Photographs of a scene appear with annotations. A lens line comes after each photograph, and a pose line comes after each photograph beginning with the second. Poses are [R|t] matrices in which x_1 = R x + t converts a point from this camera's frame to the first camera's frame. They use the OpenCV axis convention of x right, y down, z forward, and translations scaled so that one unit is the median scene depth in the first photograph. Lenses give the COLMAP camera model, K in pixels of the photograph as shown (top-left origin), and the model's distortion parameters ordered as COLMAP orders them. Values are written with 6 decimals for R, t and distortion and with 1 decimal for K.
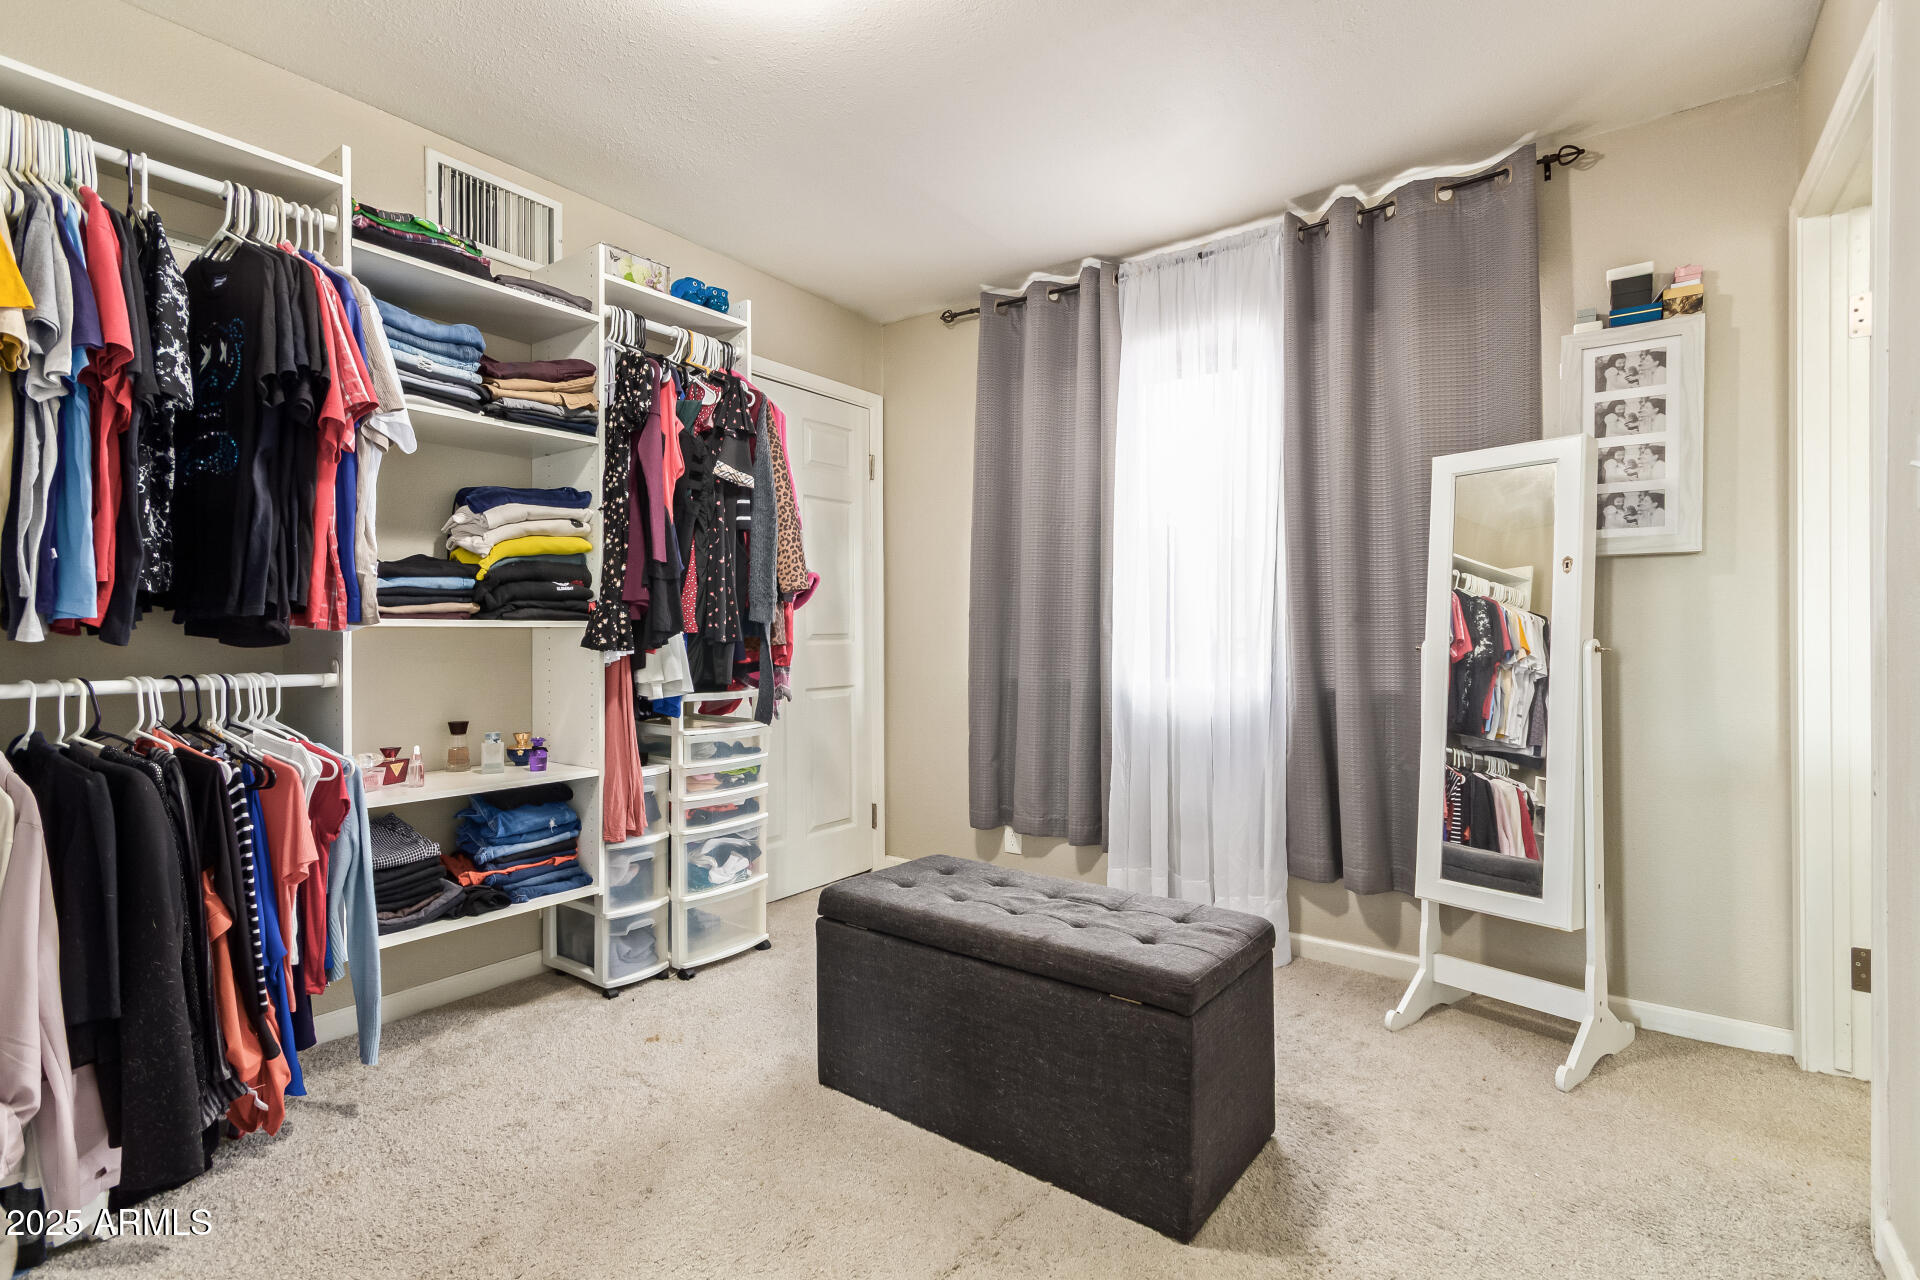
lens RADIAL K [[888.0, 0, 952.9], [0, 888.0, 639.6], [0, 0, 1]] dist [0.006800, 0.000063]
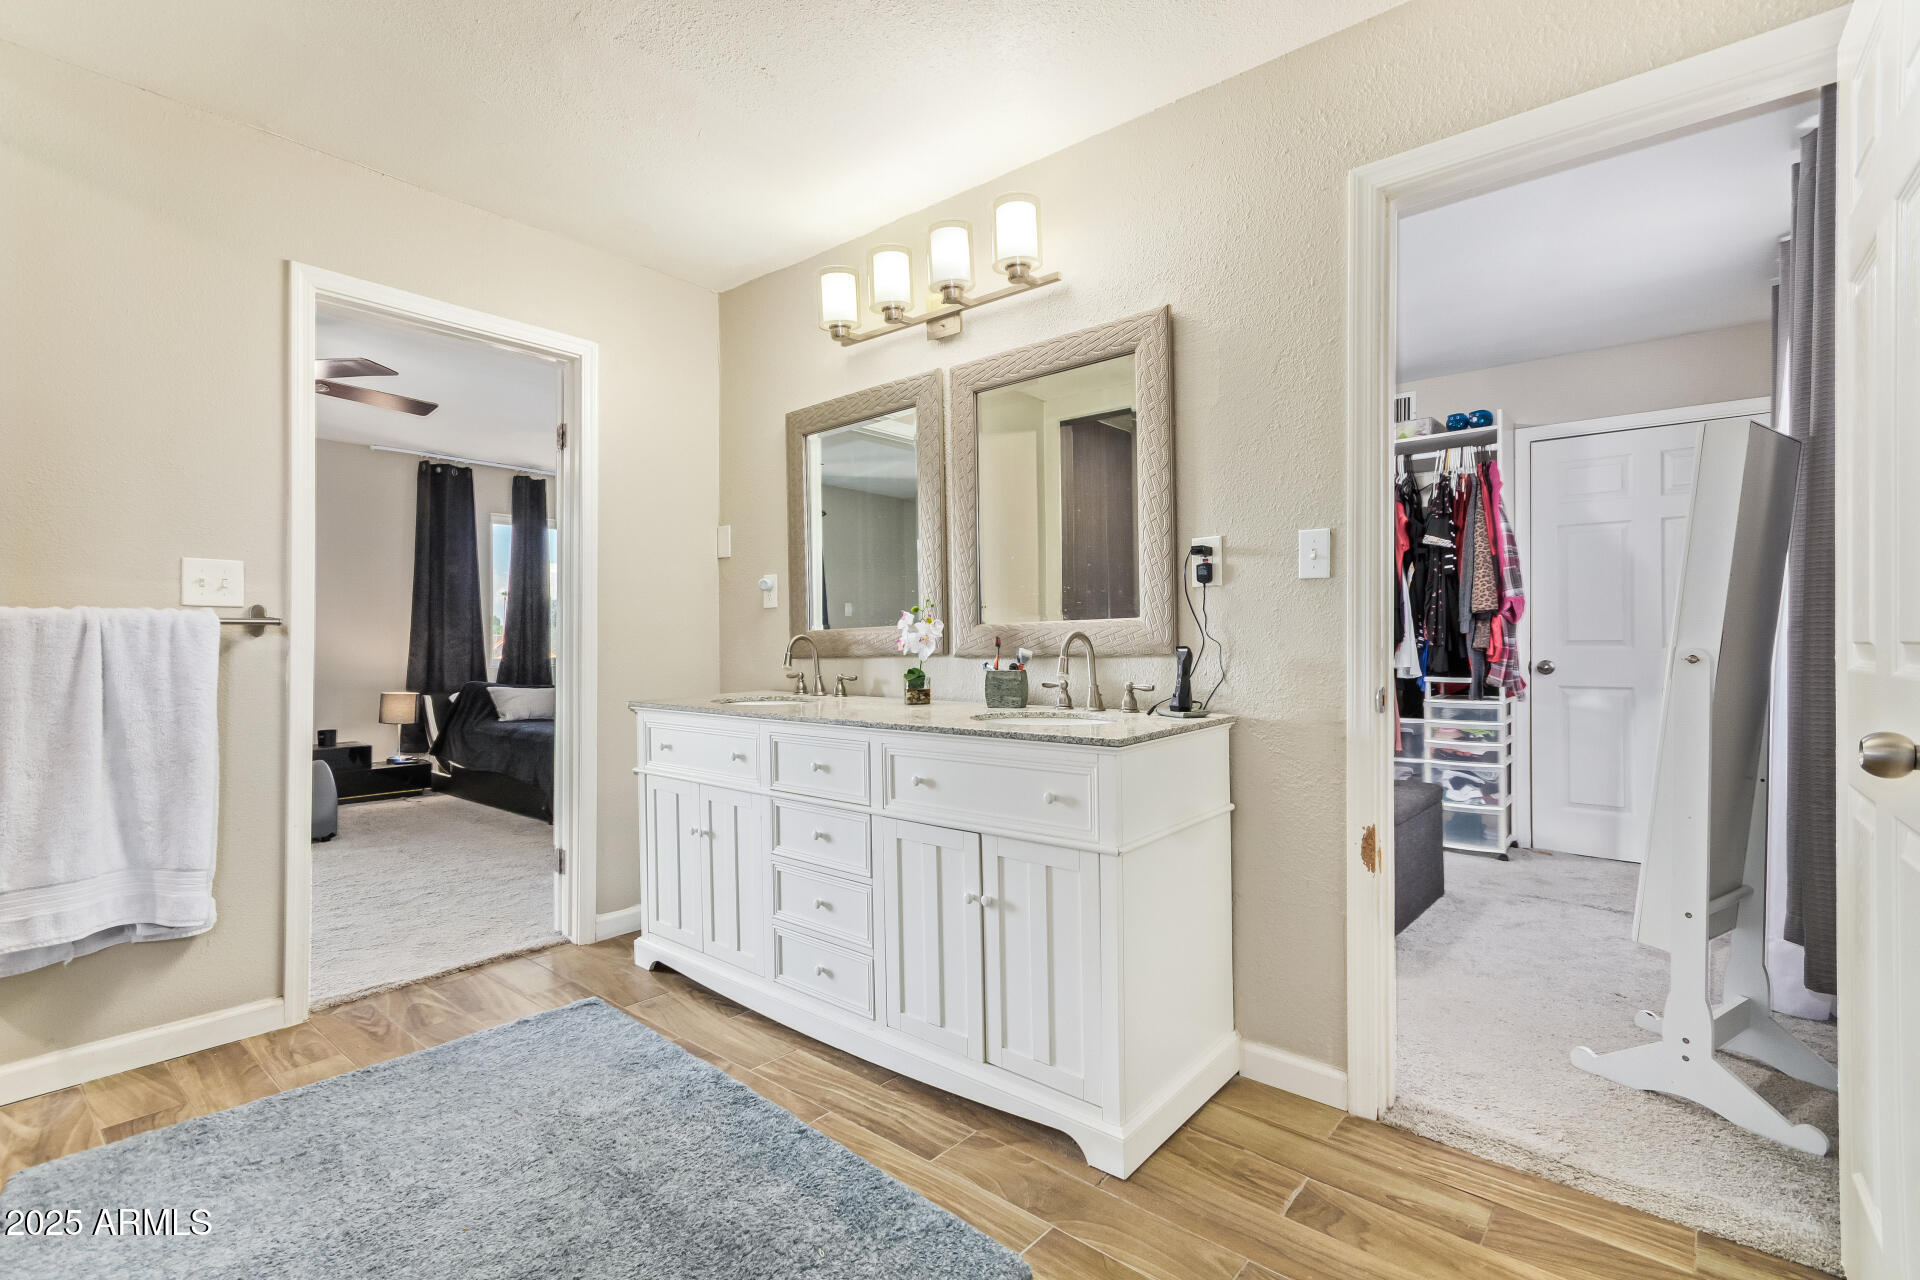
lens RADIAL K [[888.0, 0, 952.6], [0, 888.0, 641.3], [0, 0, 1]] dist [0.006800, 0.000063]
pose [[-0.055296, 0.000816, -0.998470, 1.485253], [-0.003281, 0.999994, 0.000999, -0.003650], [0.998465, 0.003331, -0.055293, 0.228340]]
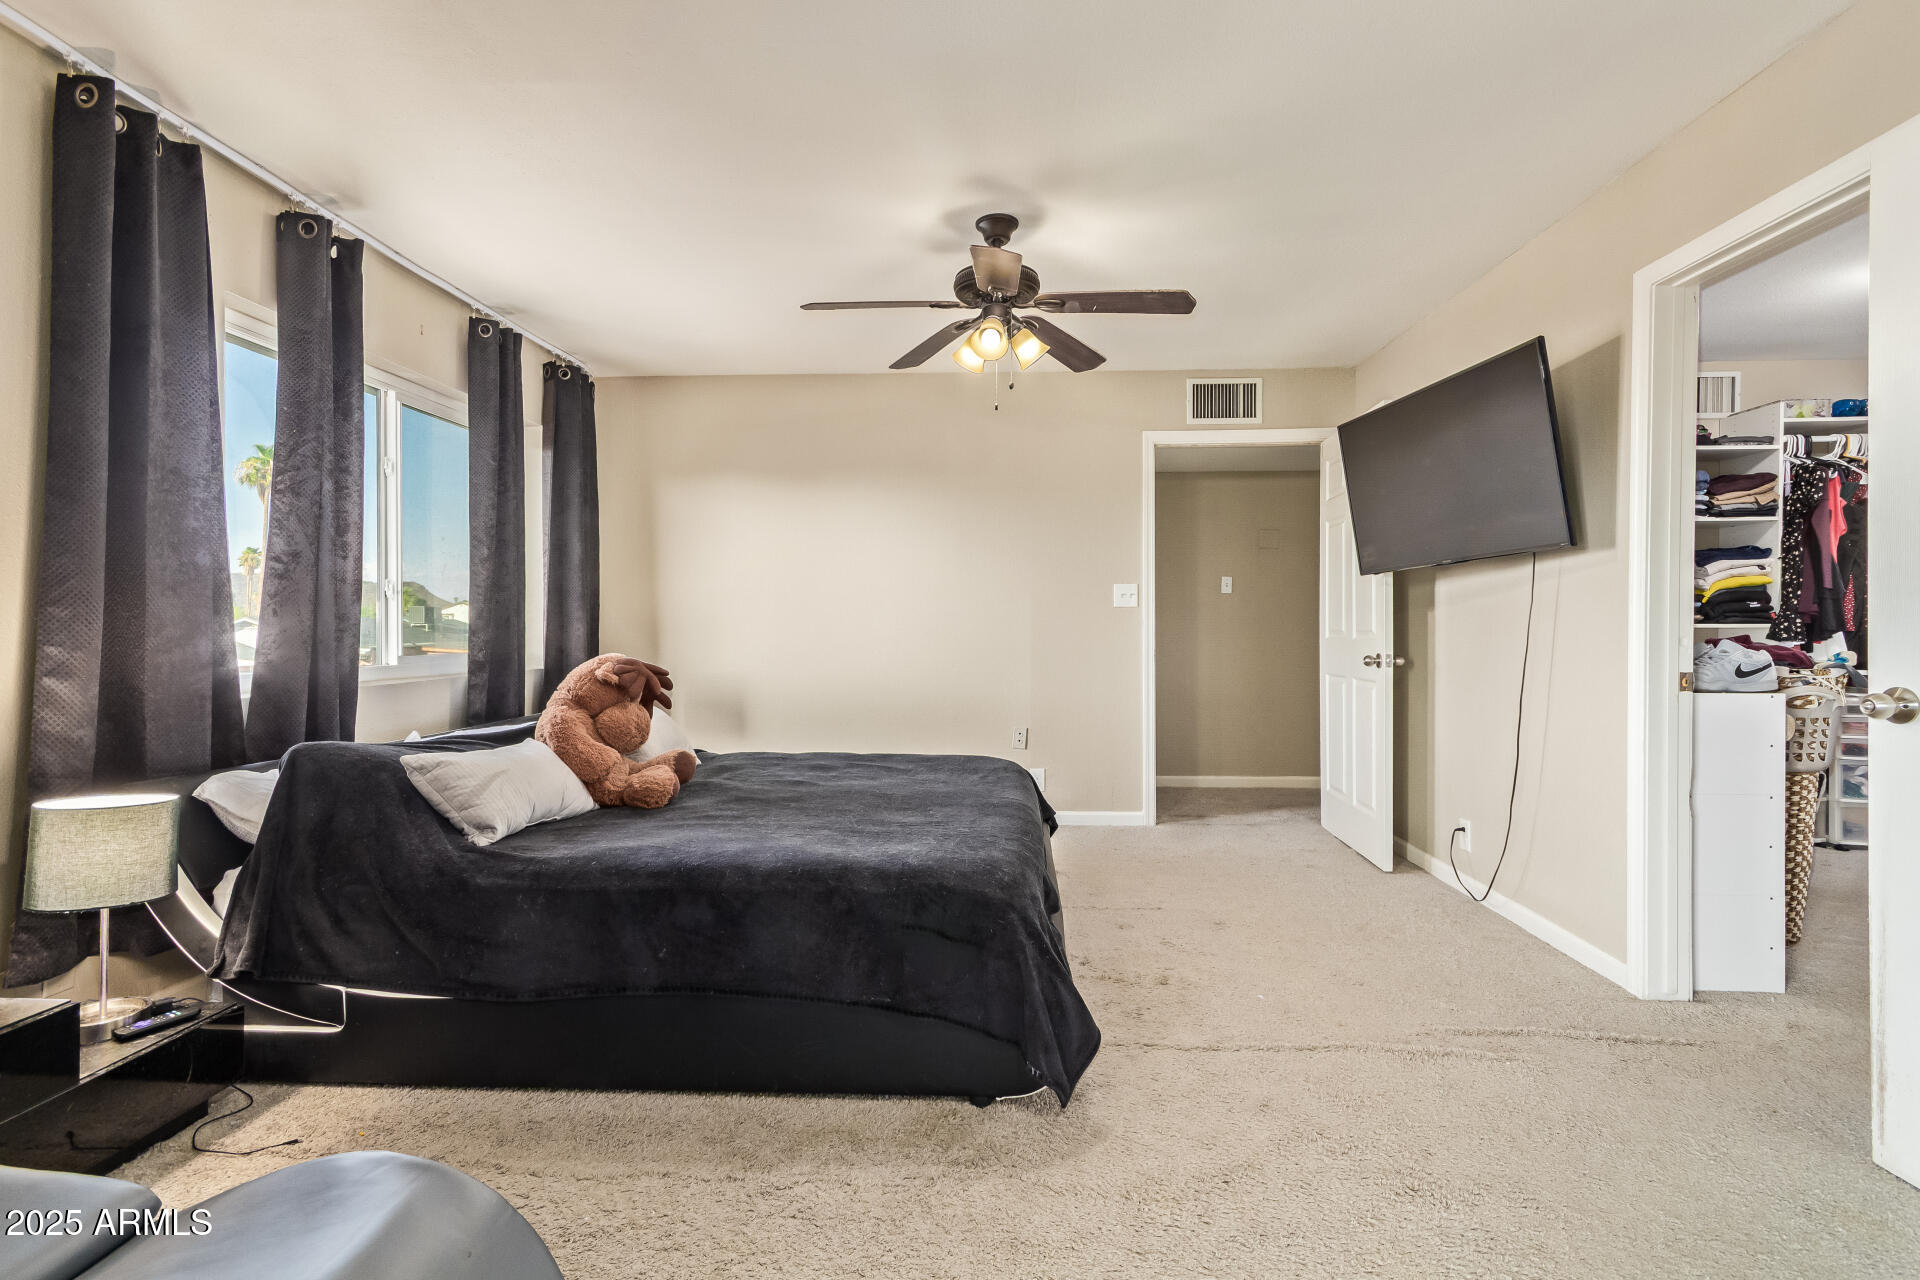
lens RADIAL K [[888.0, 0, 958.3], [0, 888.0, 628.4], [0, 0, 1]] dist [0.006800, 0.000063]
pose [[0.562349, 0.005835, -0.826879, 0.135088], [-0.007959, 0.999967, 0.001643, -0.002378], [0.826862, 0.005657, 0.562377, -1.261812]]
